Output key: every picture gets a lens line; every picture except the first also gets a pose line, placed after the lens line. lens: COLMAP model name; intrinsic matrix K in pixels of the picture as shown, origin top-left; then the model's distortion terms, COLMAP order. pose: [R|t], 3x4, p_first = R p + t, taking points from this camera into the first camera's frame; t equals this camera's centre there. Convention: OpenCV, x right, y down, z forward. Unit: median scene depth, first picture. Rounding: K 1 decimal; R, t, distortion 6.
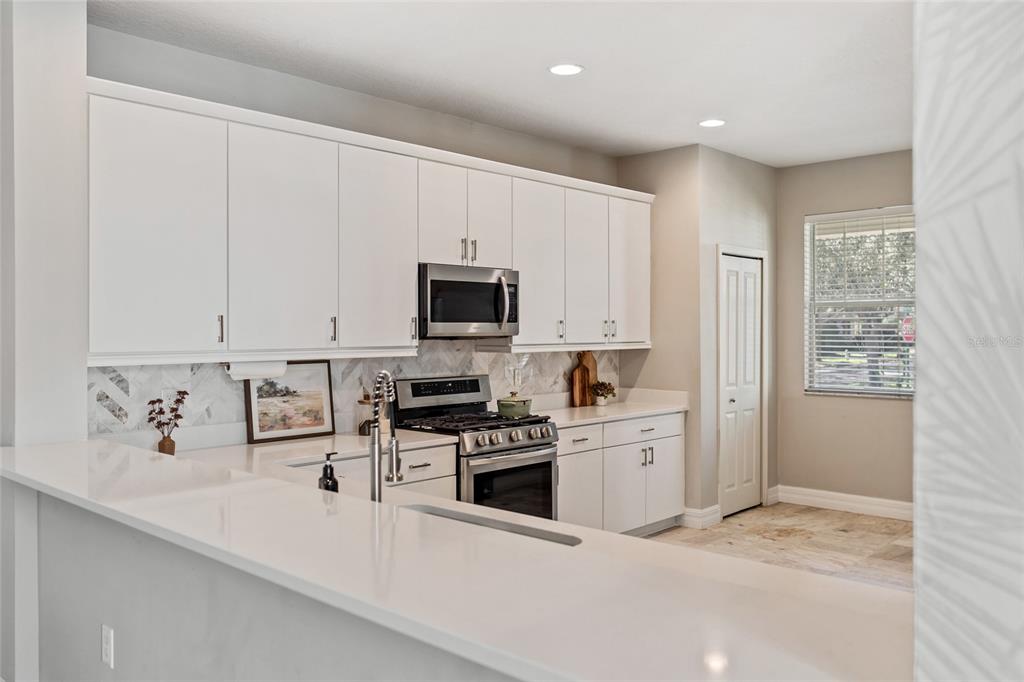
lens RADIAL K [[831.6, 0, 512.0], [0, 831.6, 341.0], [0, 0, 1]] dist [0.002284, 0.001981]
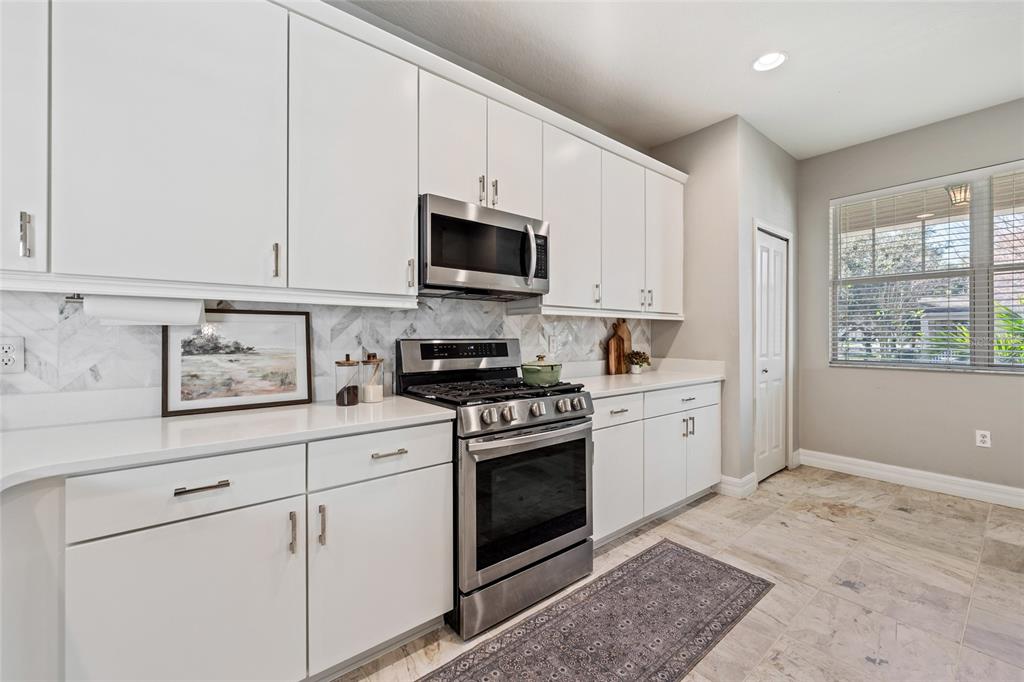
lens RADIAL K [[416.3, 0, 505.4], [0, 416.3, 339.1], [0, 0, 1]] dist [0.001528, 0.000151]
pose [[0.987455, 0.001021, -0.157894, 0.032940], [-0.002066, 0.999977, -0.006455, 0.045759], [0.157884, 0.006700, 0.987435, 0.550472]]
